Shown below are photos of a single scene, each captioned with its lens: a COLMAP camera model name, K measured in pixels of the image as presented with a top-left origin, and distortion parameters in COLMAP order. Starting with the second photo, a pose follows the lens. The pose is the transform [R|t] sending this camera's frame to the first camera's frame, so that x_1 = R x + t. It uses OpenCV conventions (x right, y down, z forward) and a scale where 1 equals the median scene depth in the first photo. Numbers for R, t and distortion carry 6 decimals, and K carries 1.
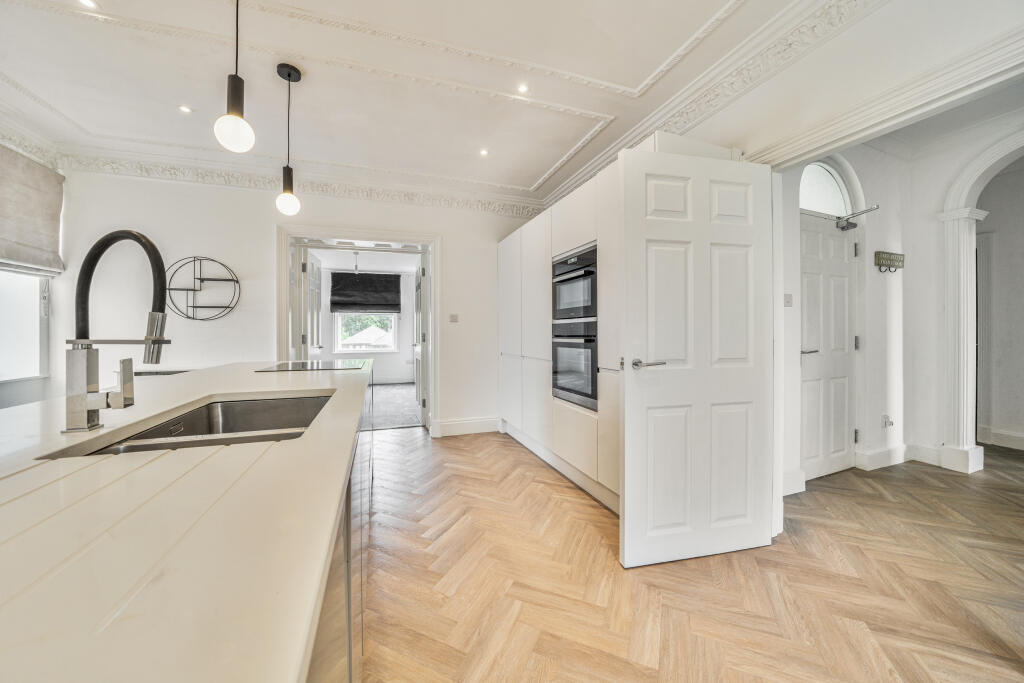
lens RADIAL K [[355.1, 0, 509.8], [0, 355.1, 332.2], [0, 0, 1]] dist [-0.018157, -0.000029]
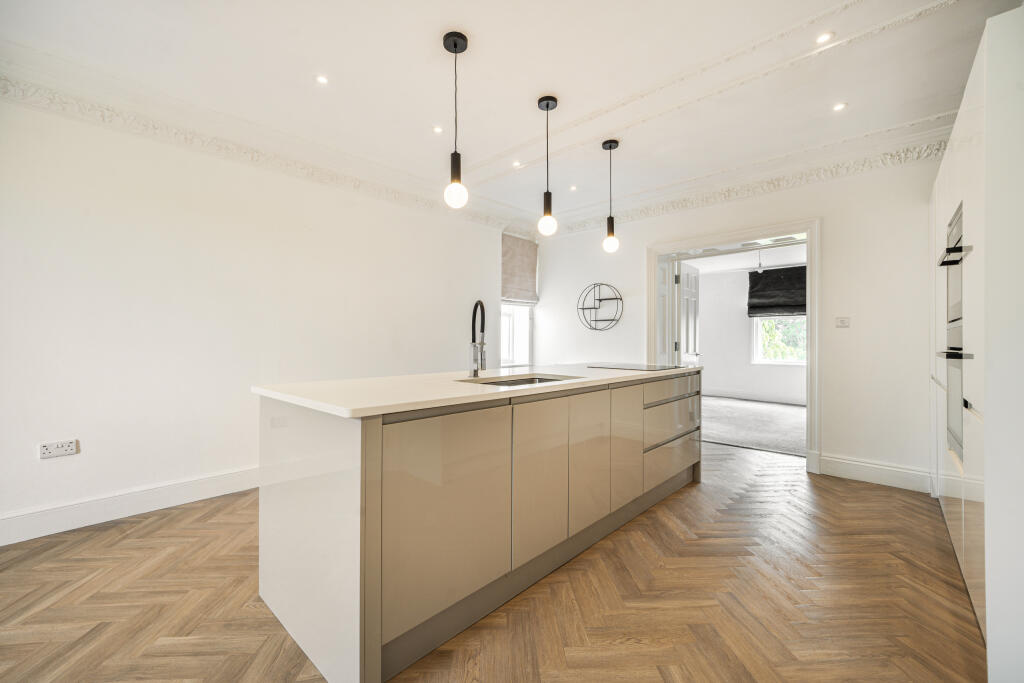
lens RADIAL K [[420.4, 0, 510.6], [0, 420.4, 340.1], [0, 0, 1]] dist [0.000813, 0.000141]
pose [[0.466319, 0.006655, -0.884591, 0.314506], [-0.004622, 0.999976, 0.005086, -0.002944], [0.884604, 0.001717, 0.466339, -0.043233]]
